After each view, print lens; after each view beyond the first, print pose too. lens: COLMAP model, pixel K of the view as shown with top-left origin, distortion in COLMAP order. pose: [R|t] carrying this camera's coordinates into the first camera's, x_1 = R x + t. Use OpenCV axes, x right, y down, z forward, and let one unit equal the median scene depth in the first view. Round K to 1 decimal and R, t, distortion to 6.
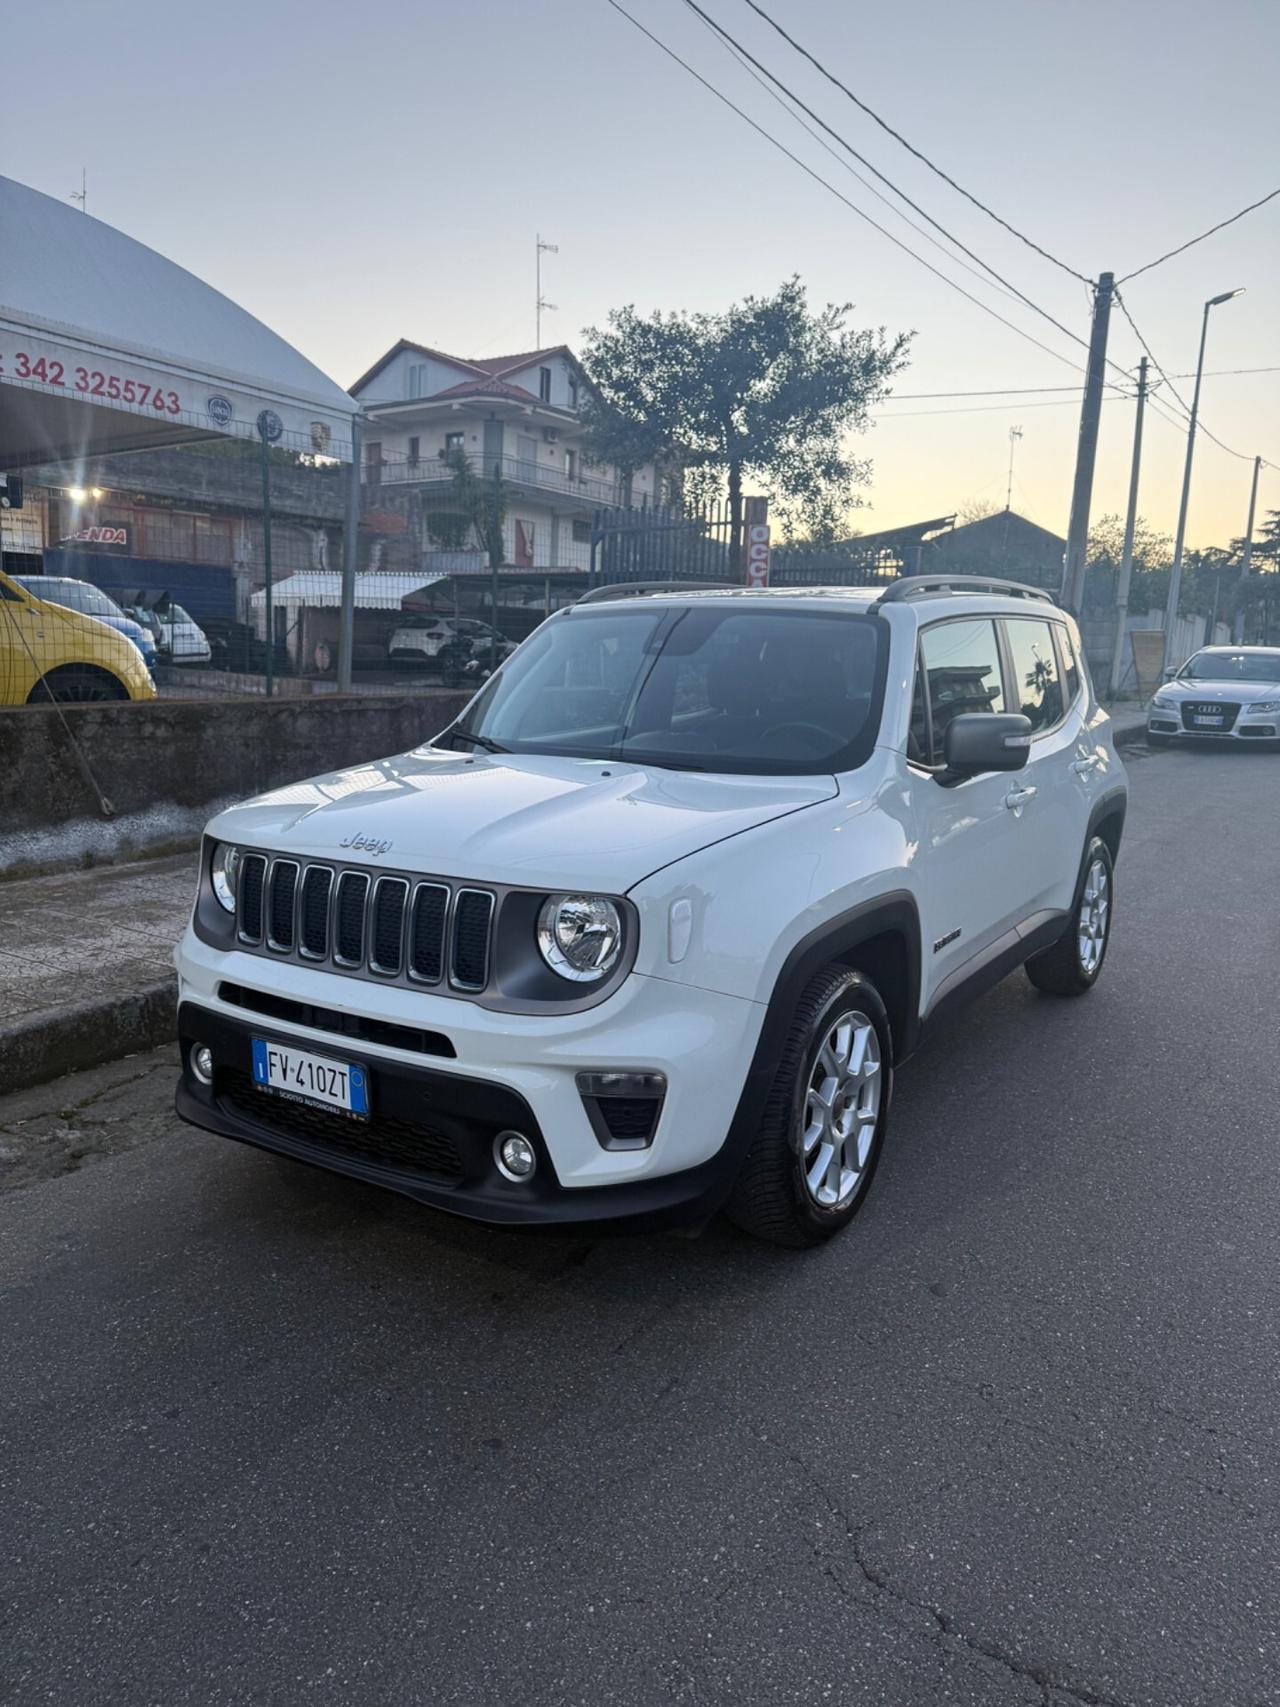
lens RADIAL K [[1211.3, 0, 648.9], [0, 1211.3, 856.2], [0, 0, 1]] dist [0.034379, -0.039742]
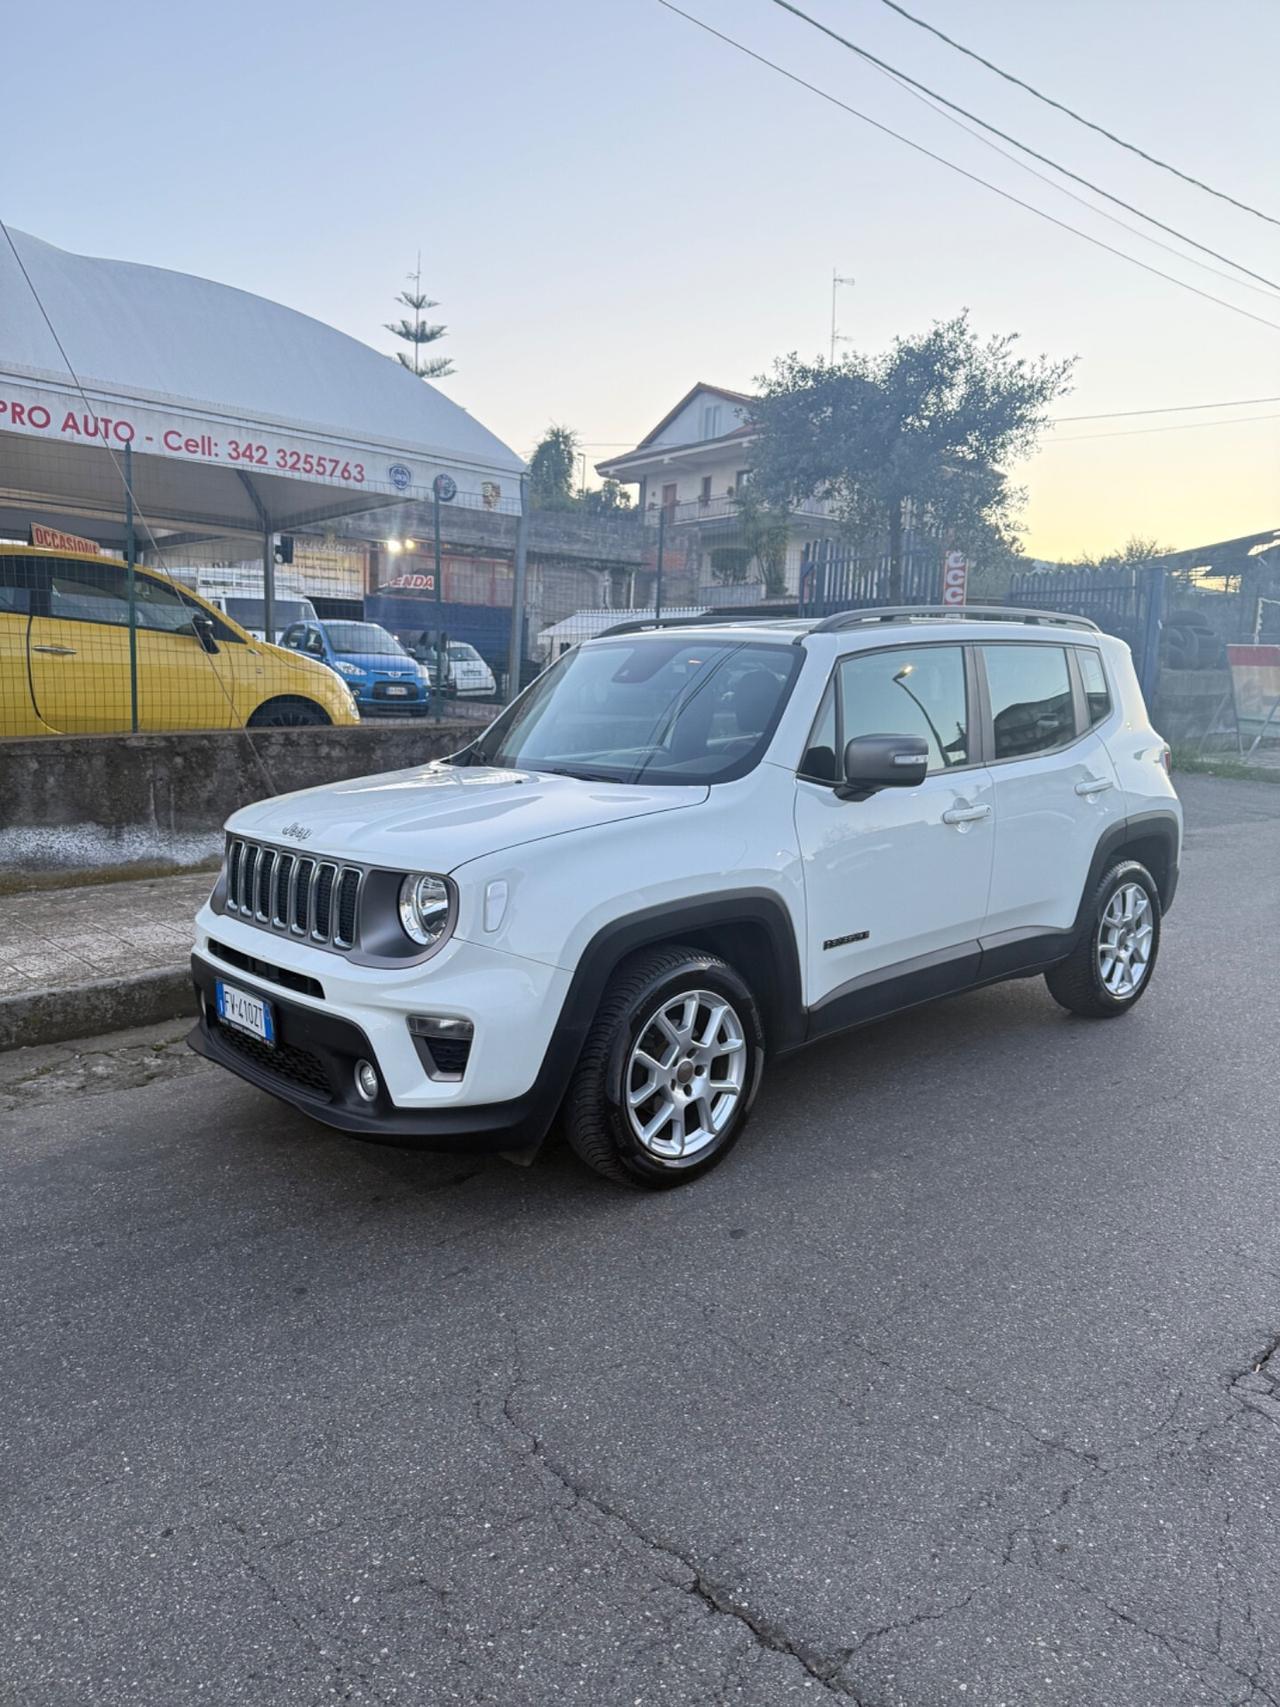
lens RADIAL K [[1199.7, 0, 631.8], [0, 1199.7, 867.3], [0, 0, 1]] dist [0.108793, -0.199156]
pose [[0.964971, 0.031075, -0.260511, 0.208503], [-0.035016, 0.999332, -0.010503, 0.013015], [0.260010, 0.019257, 0.965414, -0.063902]]
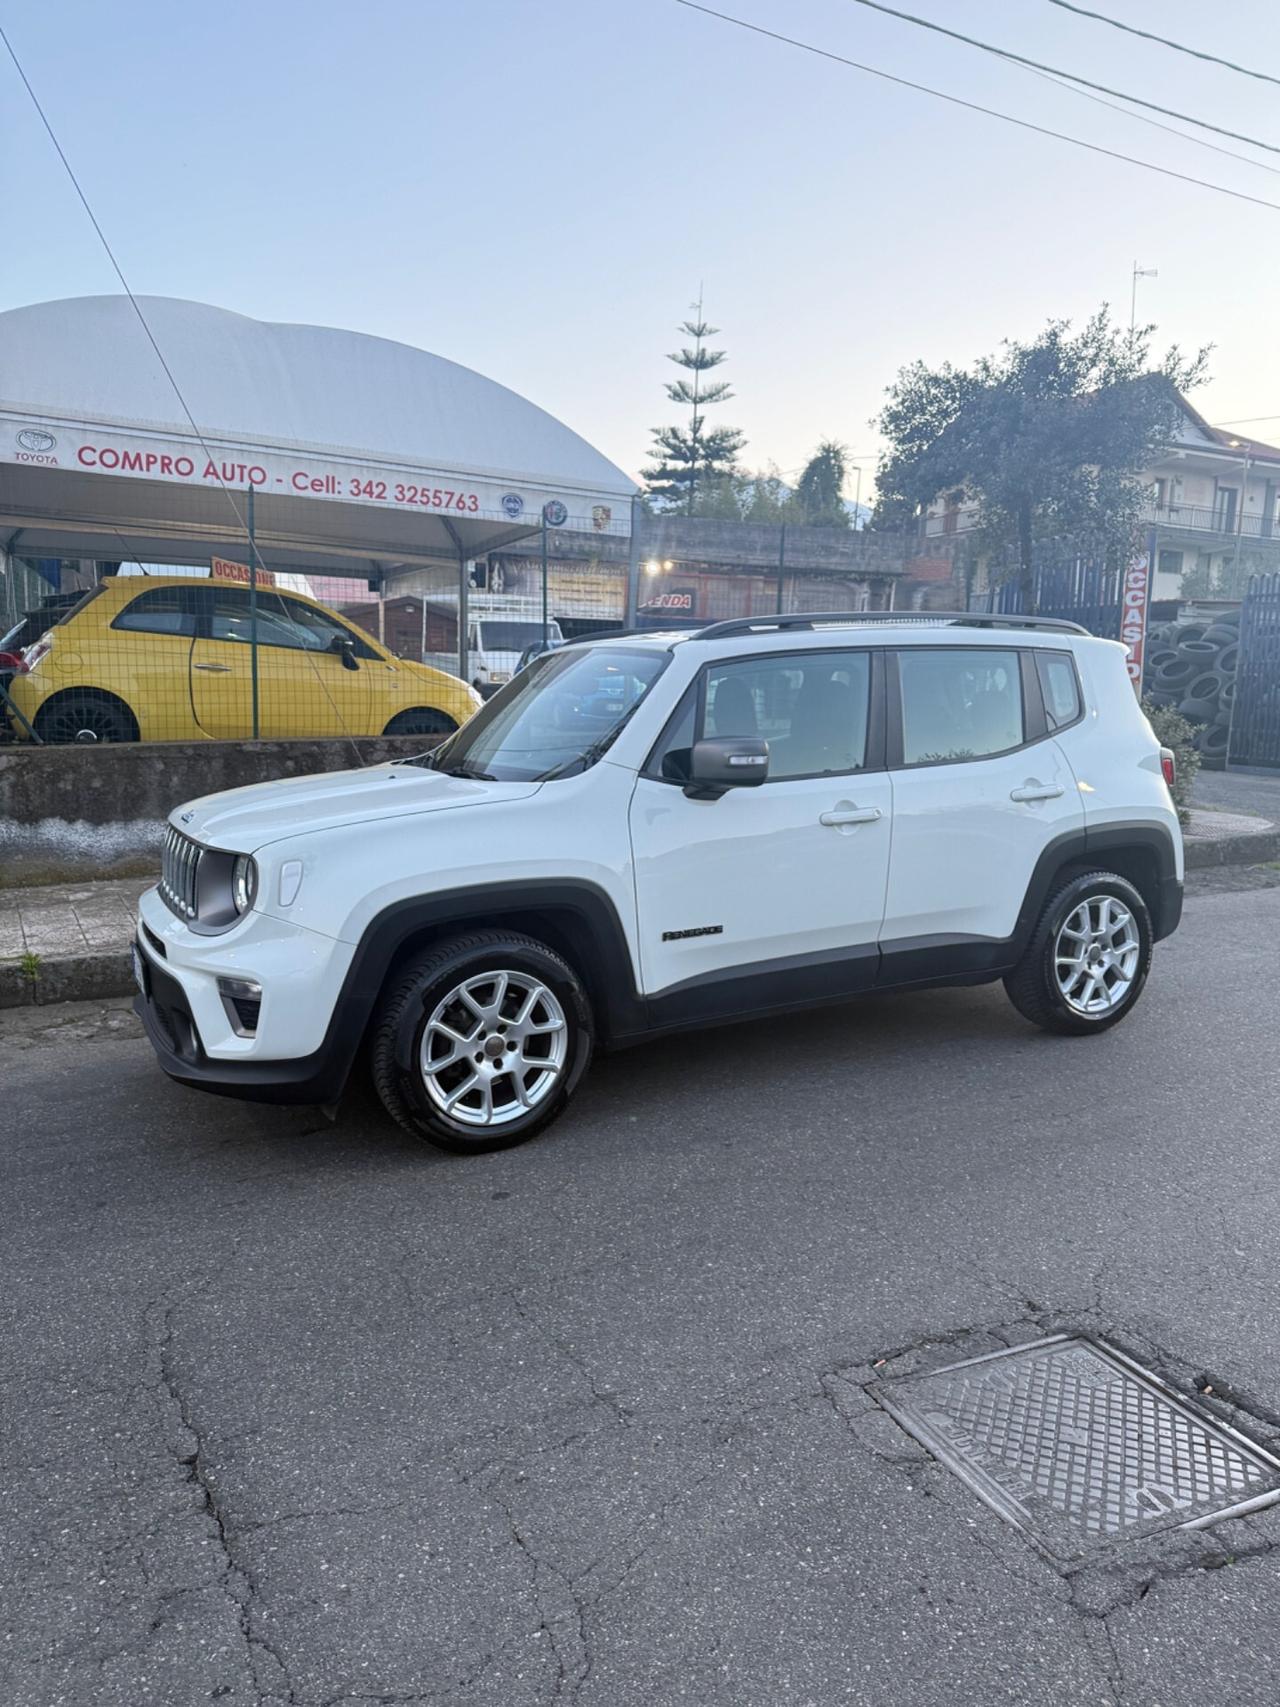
lens RADIAL K [[1186.0, 0, 637.1], [0, 1186.0, 848.5], [0, 0, 1]] dist [0.200948, -0.403451]
pose [[0.872421, 0.046346, -0.486553, 0.455613], [-0.066580, 0.997483, -0.024368, 0.012102], [0.484200, 0.053654, 0.873311, -0.006689]]
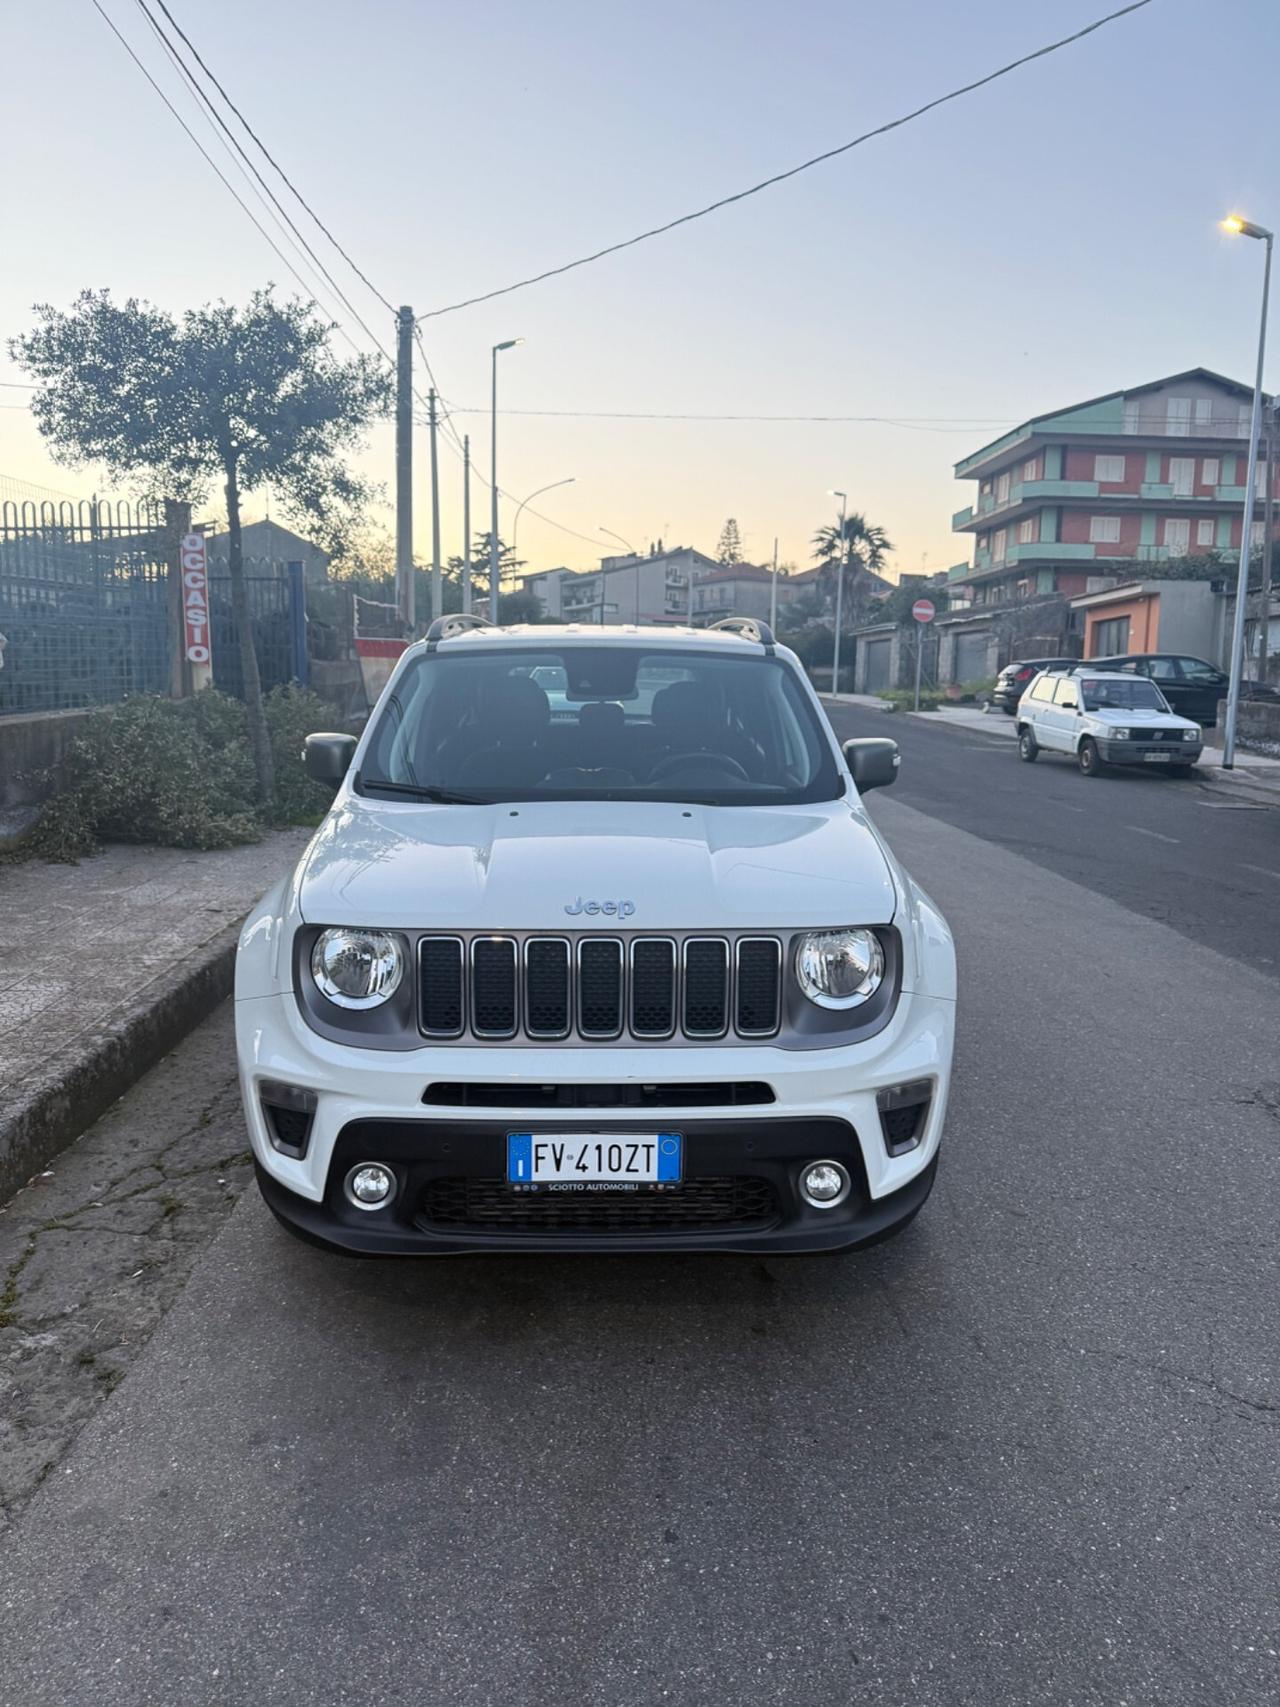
lens RADIAL K [[1212.0, 0, 638.0], [0, 1212.0, 852.9], [0, 0, 1]] dist [0.033238, -0.034817]
pose [[0.821215, -0.097955, 0.562148, -0.354636], [0.102732, 0.994438, 0.023205, -0.034534], [-0.561294, 0.038694, 0.826711, 0.090024]]
